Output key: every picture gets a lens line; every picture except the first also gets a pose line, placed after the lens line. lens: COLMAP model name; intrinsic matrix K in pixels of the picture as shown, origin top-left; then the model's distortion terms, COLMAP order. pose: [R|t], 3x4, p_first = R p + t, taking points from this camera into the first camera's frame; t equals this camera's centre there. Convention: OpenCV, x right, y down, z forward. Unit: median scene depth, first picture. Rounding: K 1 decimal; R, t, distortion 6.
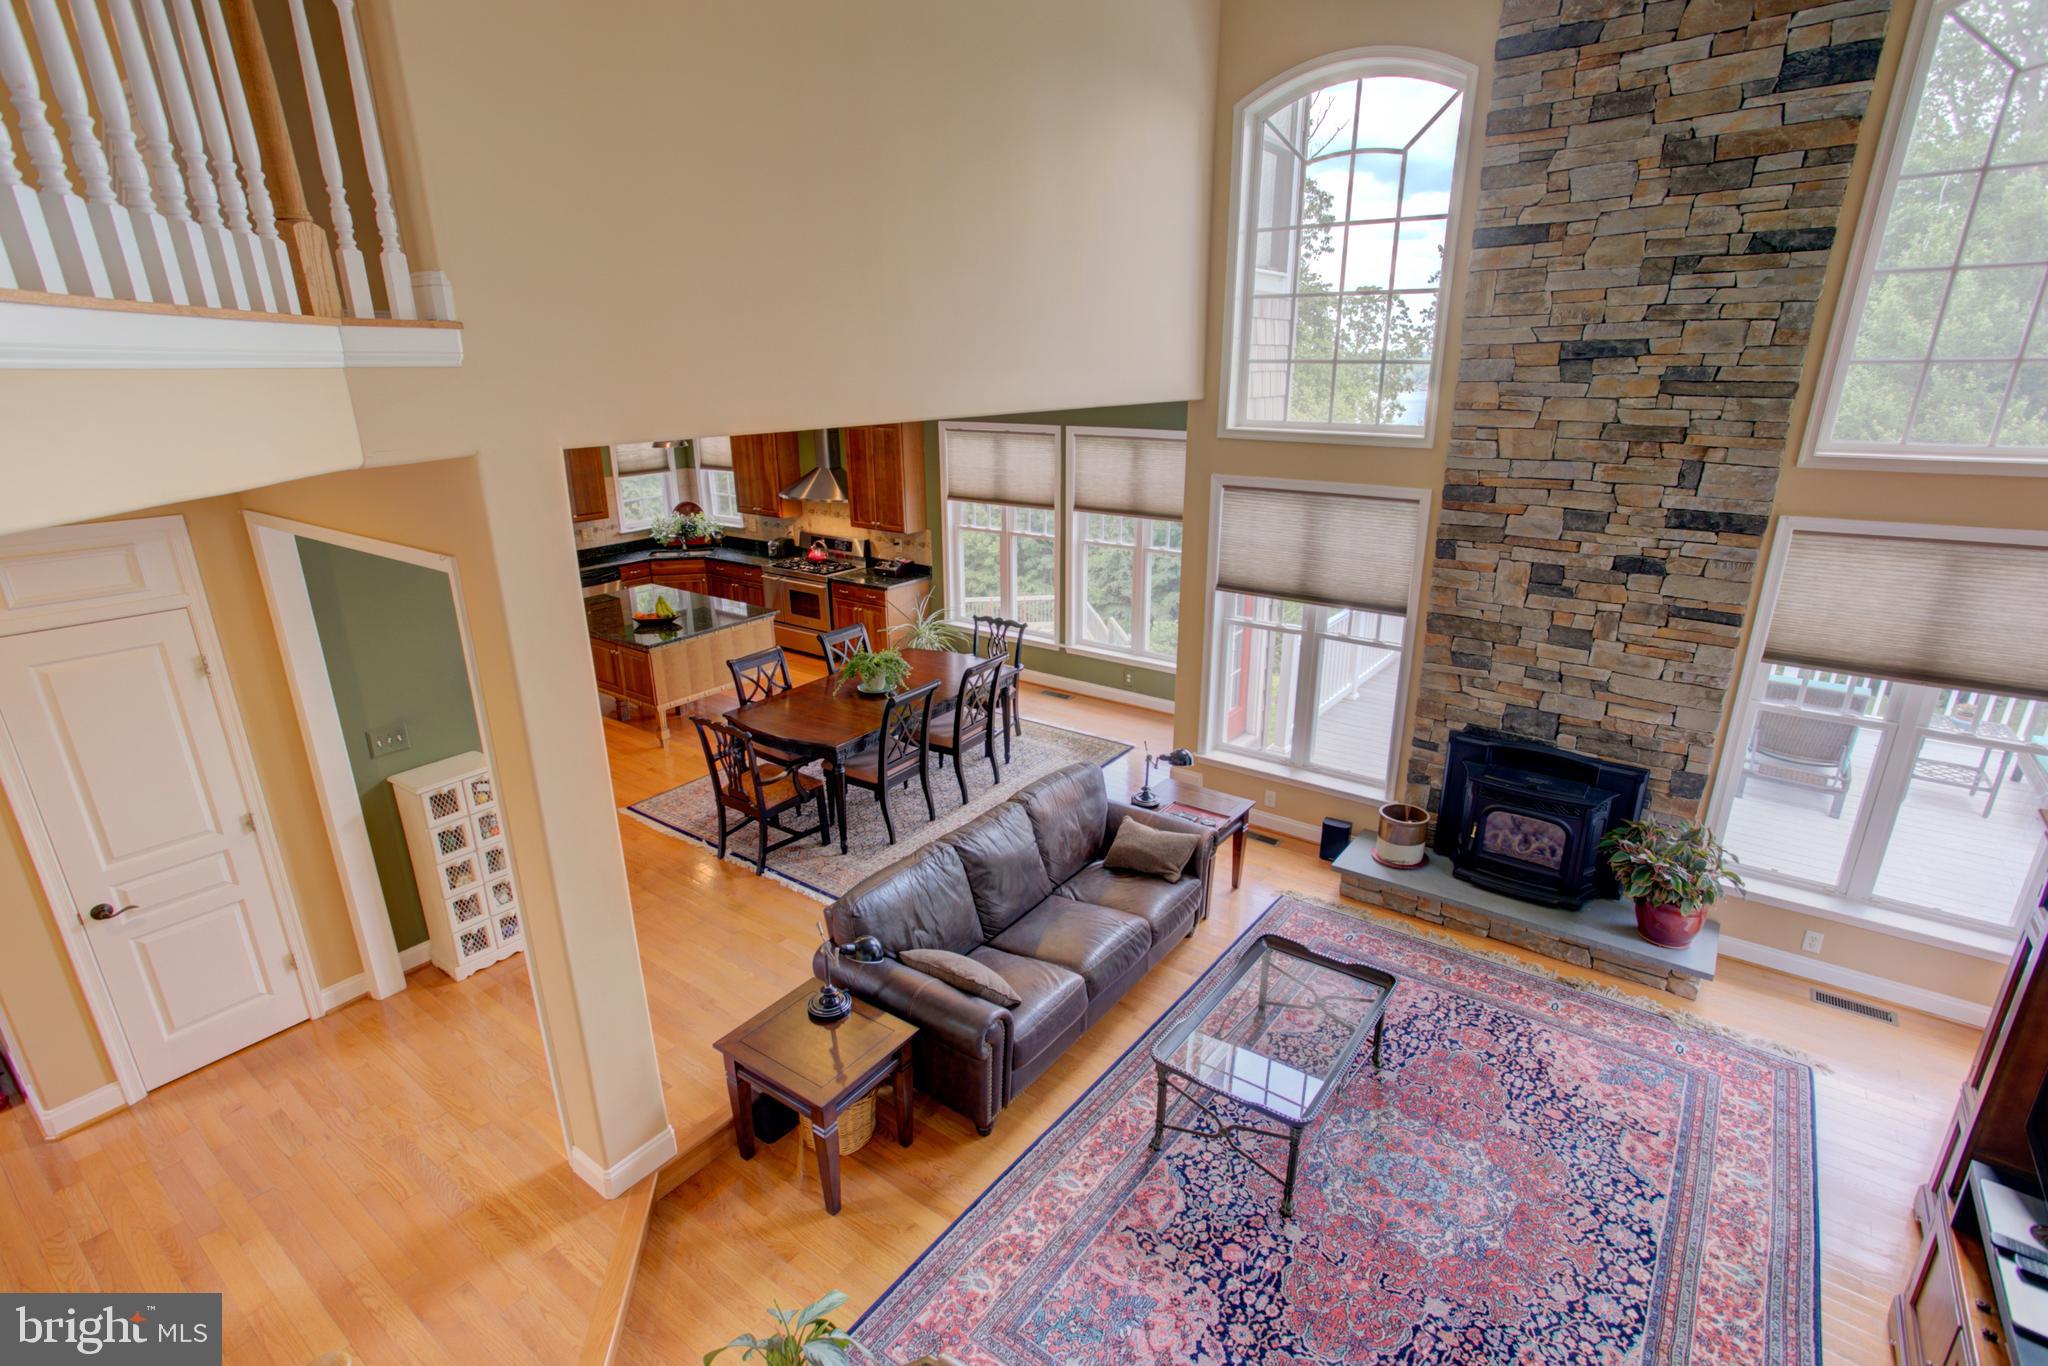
lens RADIAL K [[978.1, 0, 1027.3], [0, 978.1, 688.0], [0, 0, 1]] dist [-0.035892, 0.033404]
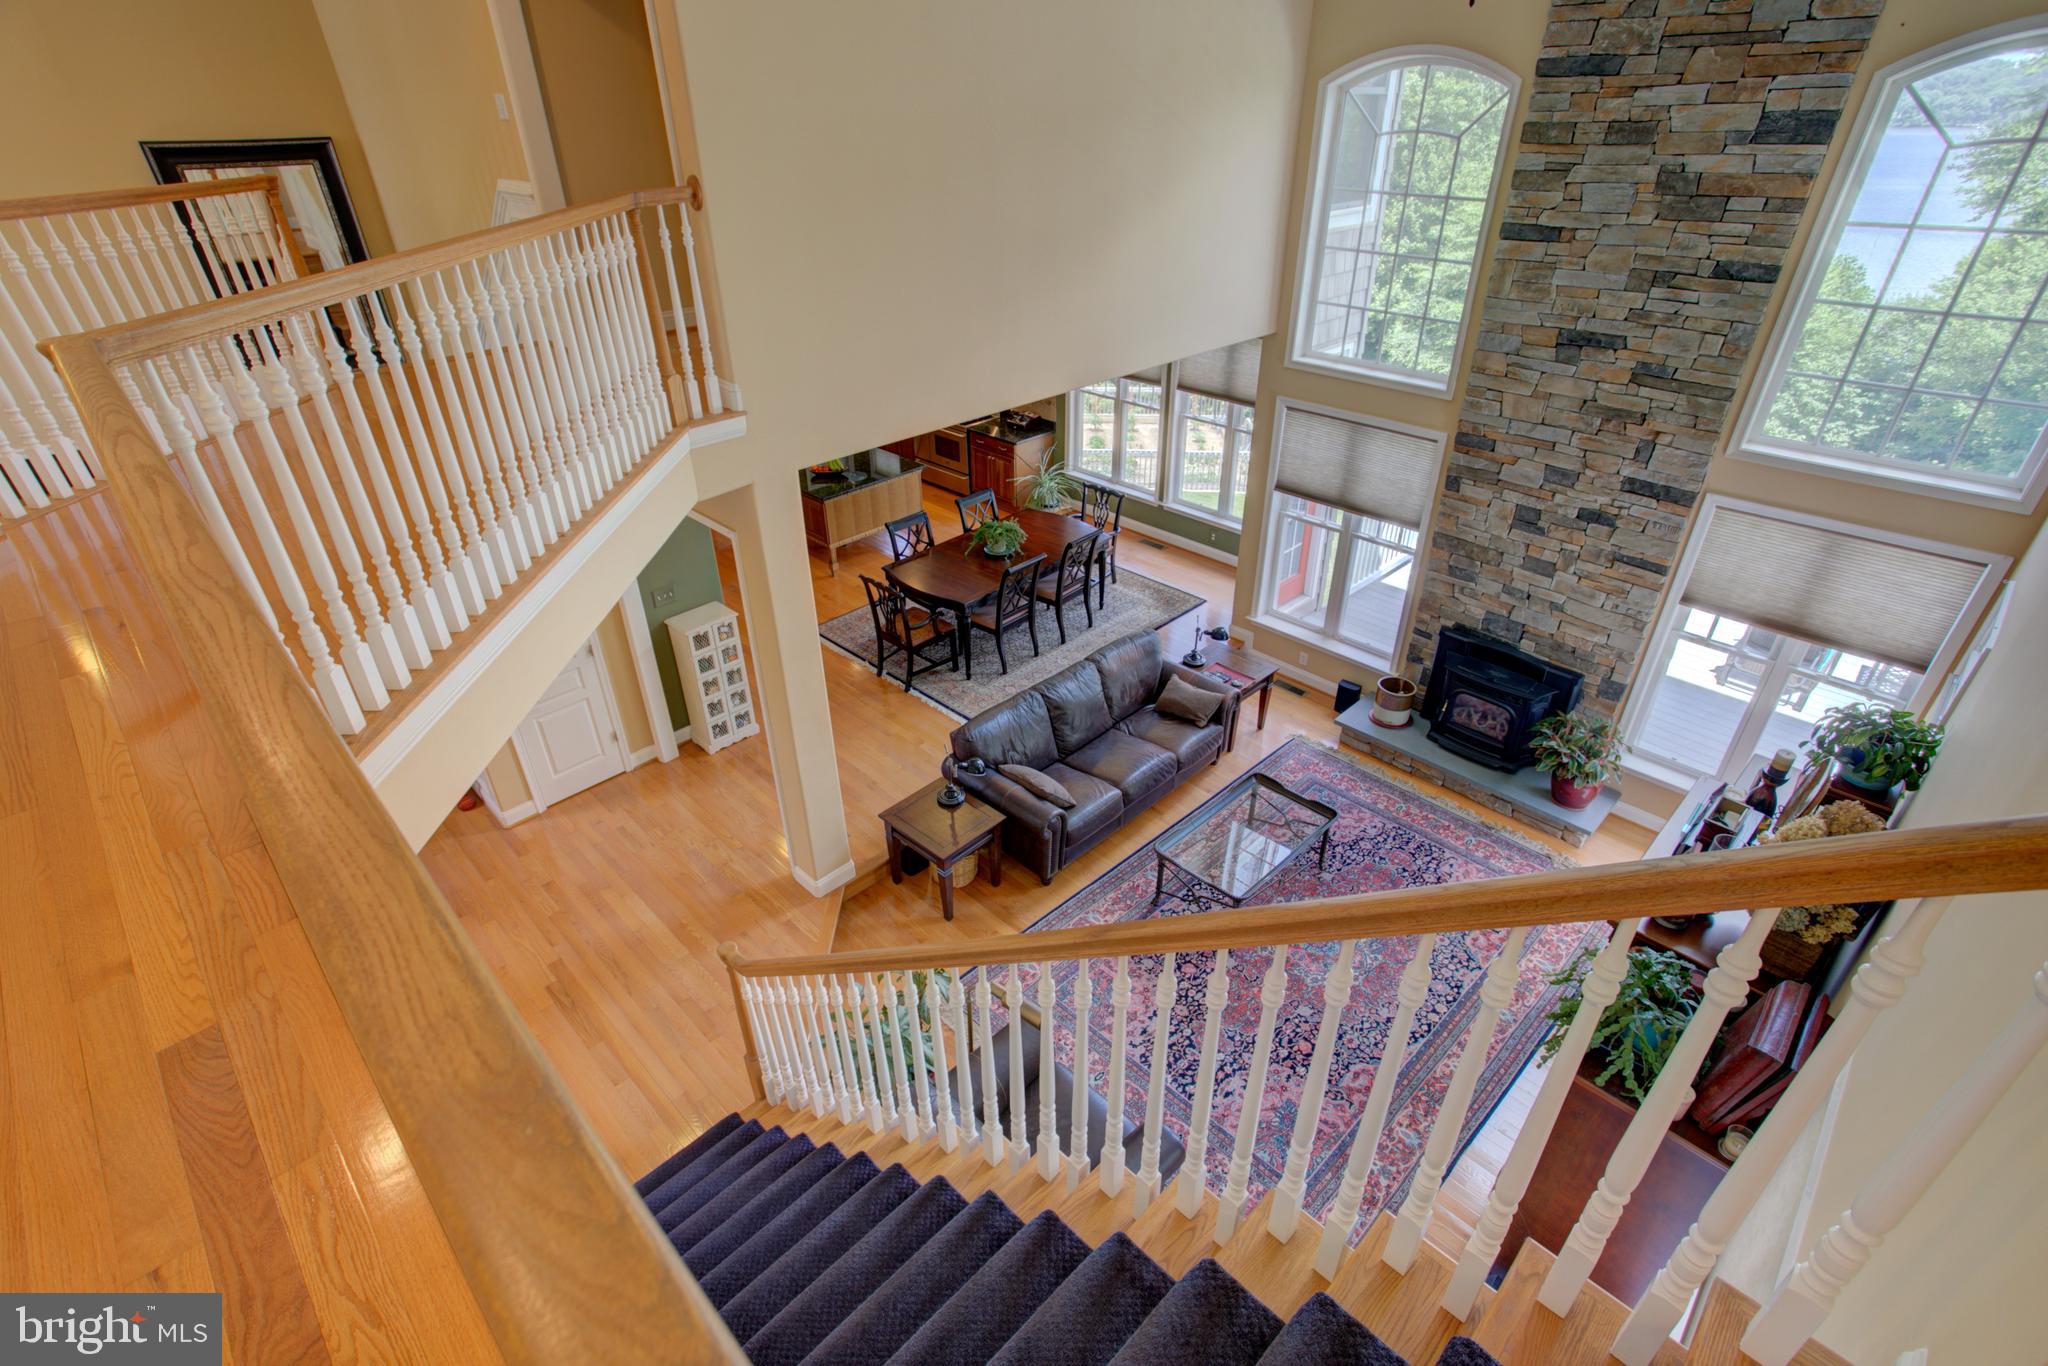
lens RADIAL K [[999.7, 0, 1035.6], [0, 999.7, 673.2], [0, 0, 1]] dist [-0.014815, 0.028713]
pose [[0.989050, 0.077449, -0.125629, 0.093566], [-0.047565, 0.973095, 0.225441, -0.187477], [0.139709, -0.216997, 0.966123, -0.386903]]
